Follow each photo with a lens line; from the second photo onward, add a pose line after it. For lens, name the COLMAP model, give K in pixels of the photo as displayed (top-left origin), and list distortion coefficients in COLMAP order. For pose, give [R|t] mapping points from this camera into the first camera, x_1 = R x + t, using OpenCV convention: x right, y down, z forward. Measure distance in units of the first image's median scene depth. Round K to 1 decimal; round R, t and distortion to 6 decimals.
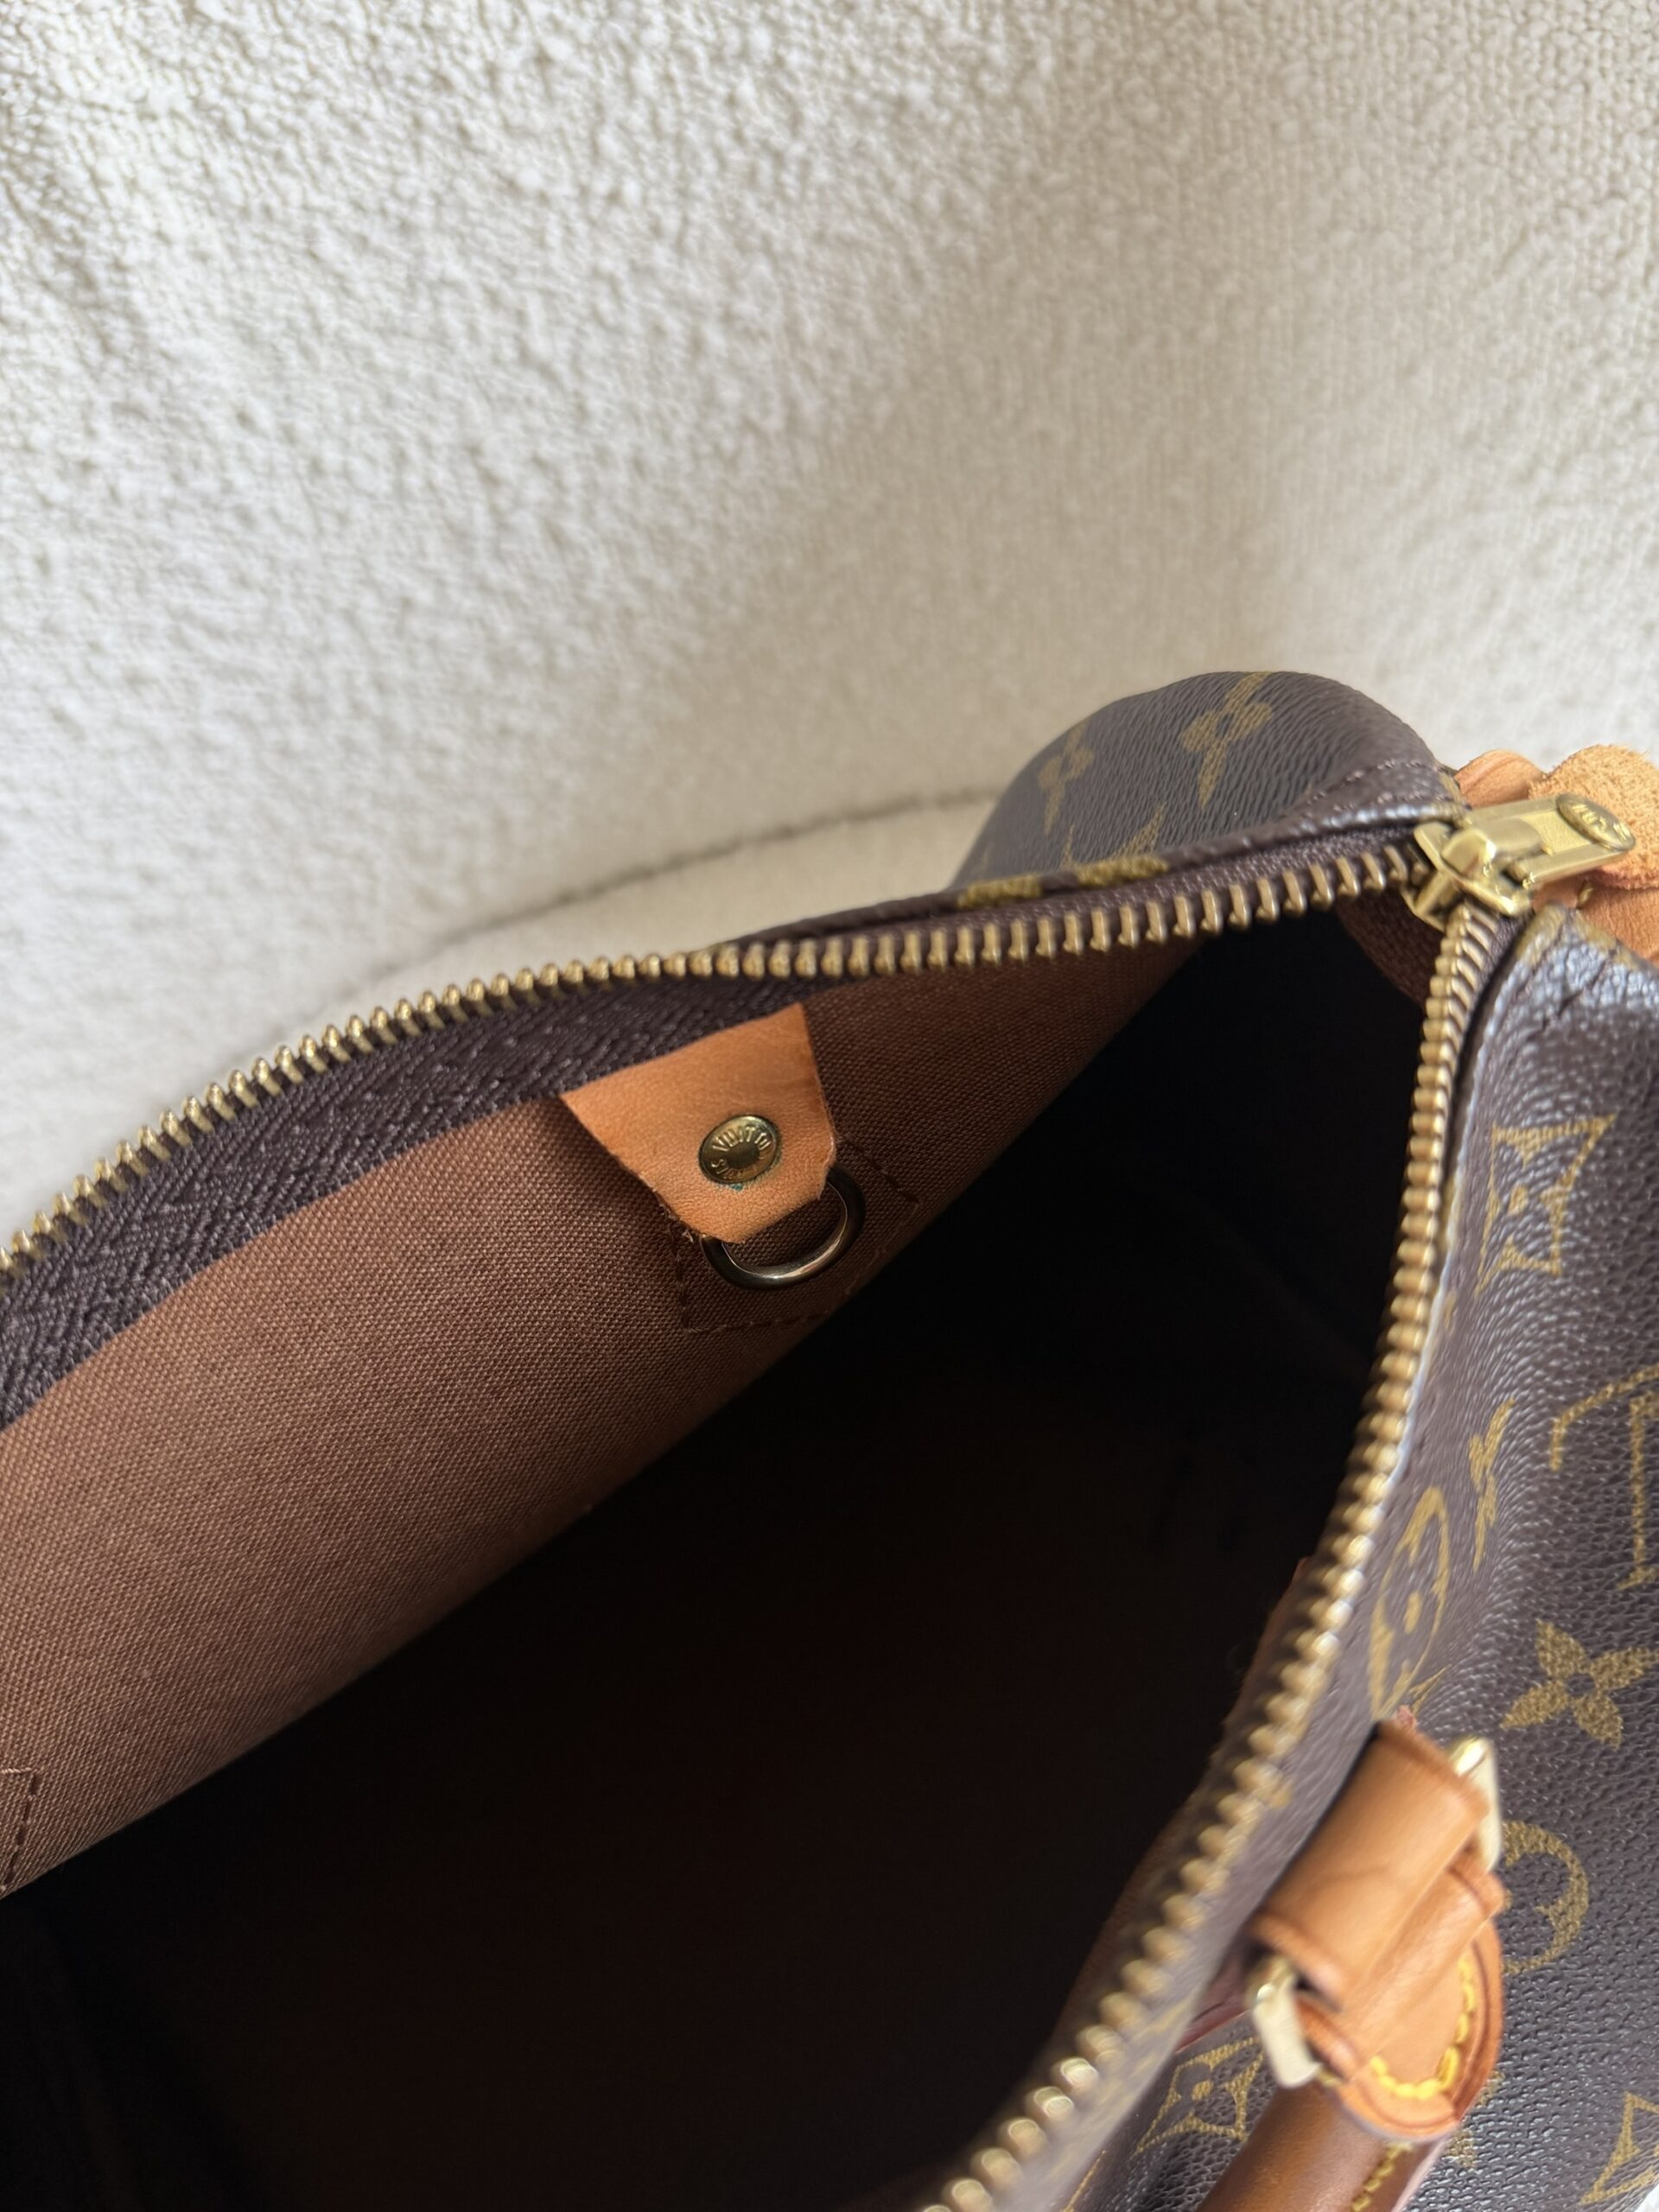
lens RADIAL K [[1661.7, 0, 836.0], [0, 1661.7, 1093.0], [0, 0, 1]] dist [-0.041063, 0.005940]
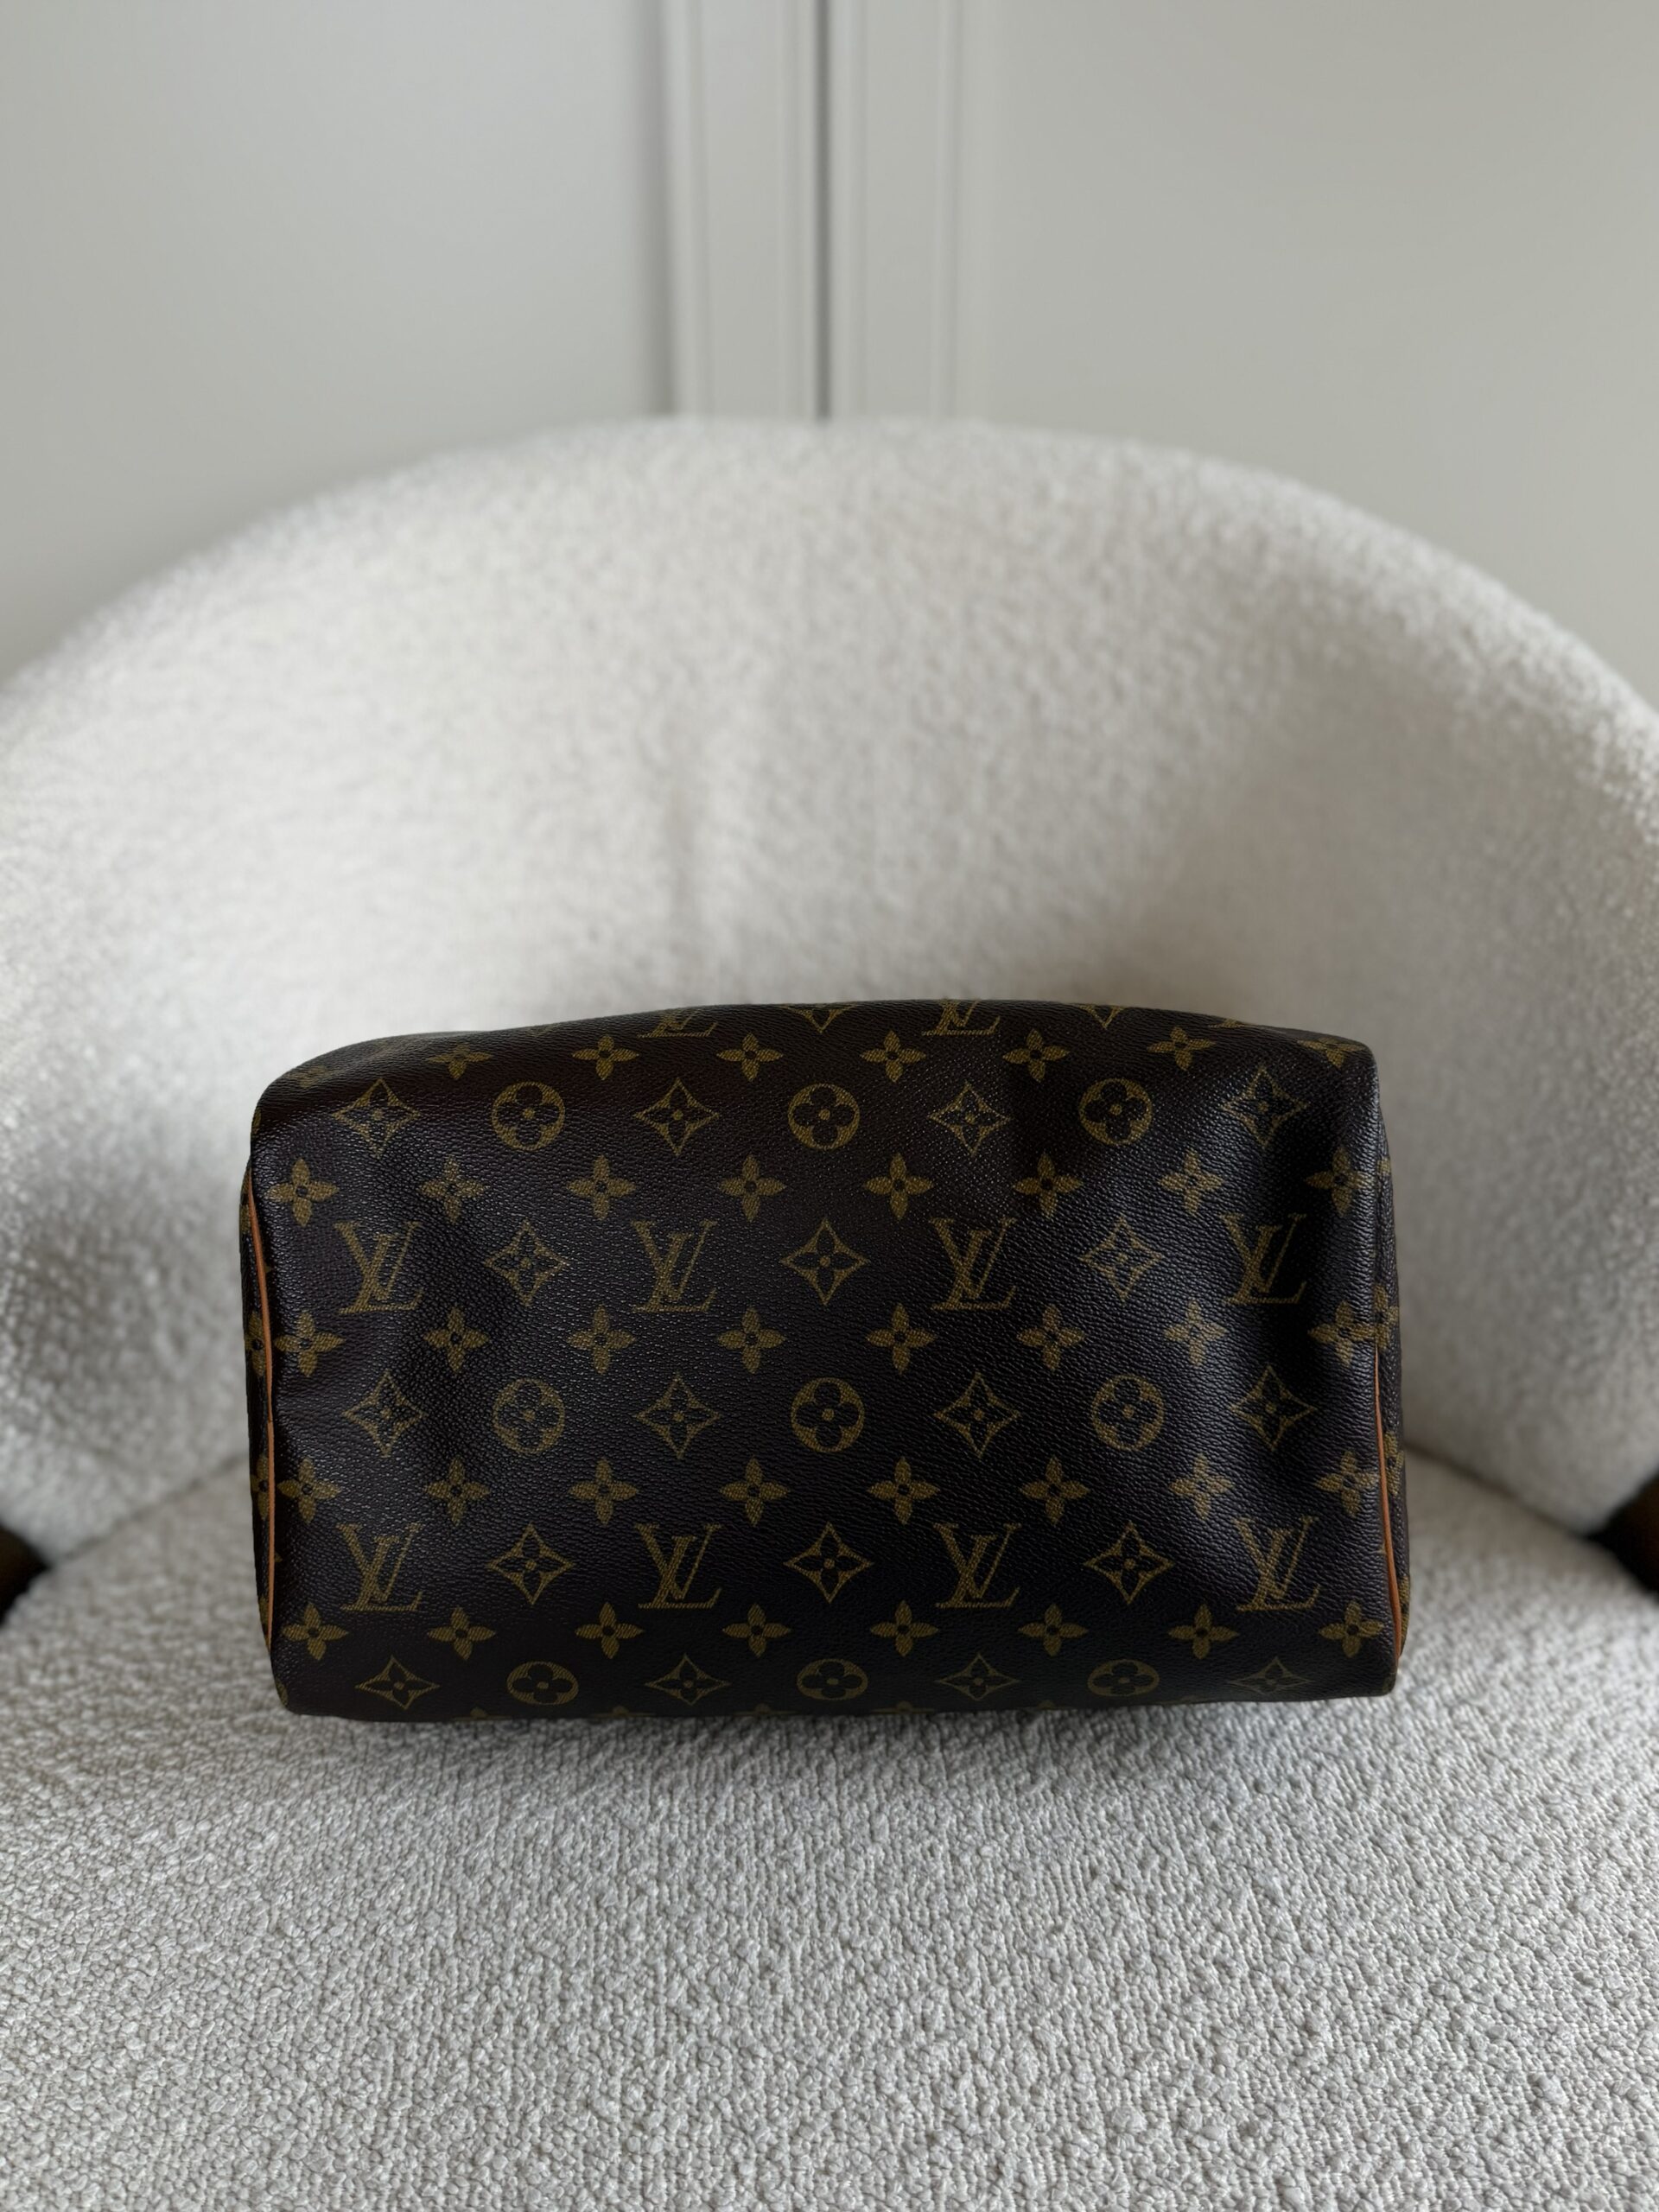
lens RADIAL K [[1788.1, 0, 822.8], [0, 1788.1, 1124.6], [0, 0, 1]] dist [0.083157, -0.150733]
pose [[0.961837, 0.231917, -0.145201, 0.127795], [-0.272715, 0.769375, -0.577657, 1.004521], [-0.022255, 0.595211, 0.803261, -0.679682]]
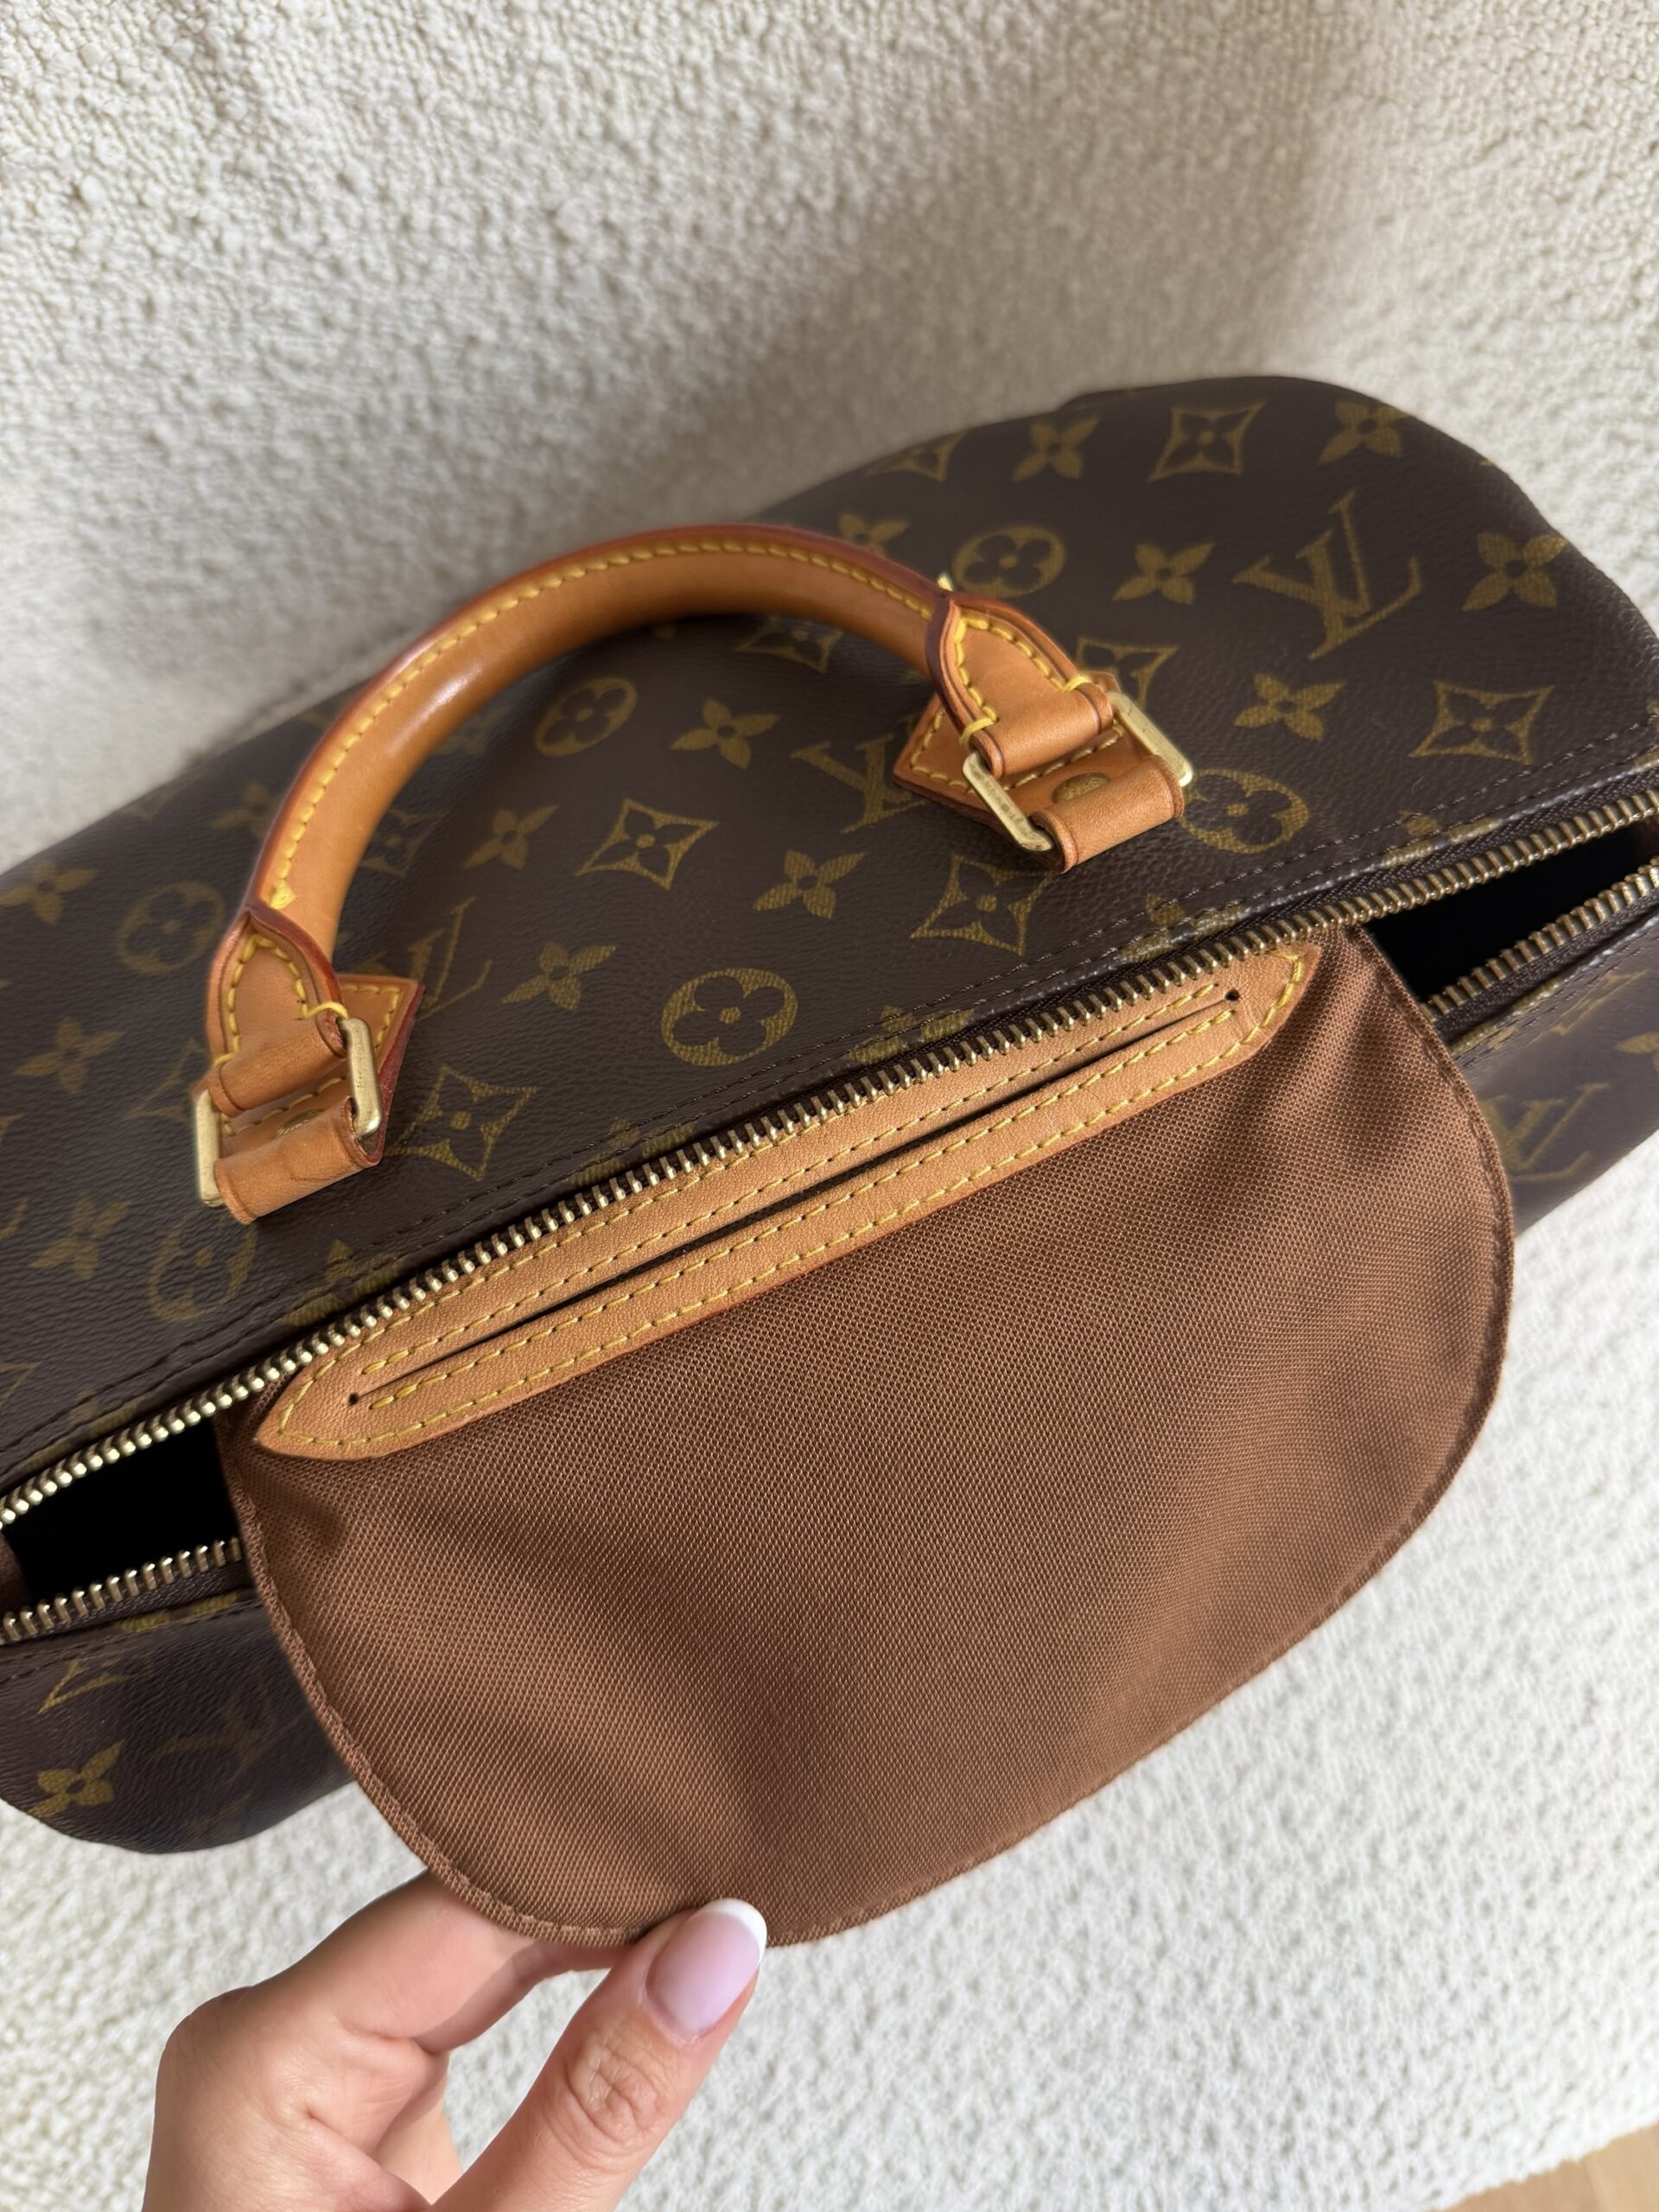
lens RADIAL K [[1662.0, 0, 835.6], [0, 1662.0, 1099.3], [0, 0, 1]] dist [-0.039946, 0.010646]
pose [[0.990651, 0.008593, 0.136150, -0.187511], [-0.051420, 0.947927, 0.314311, -0.199389], [-0.126359, -0.318373, 0.939506, -0.230605]]
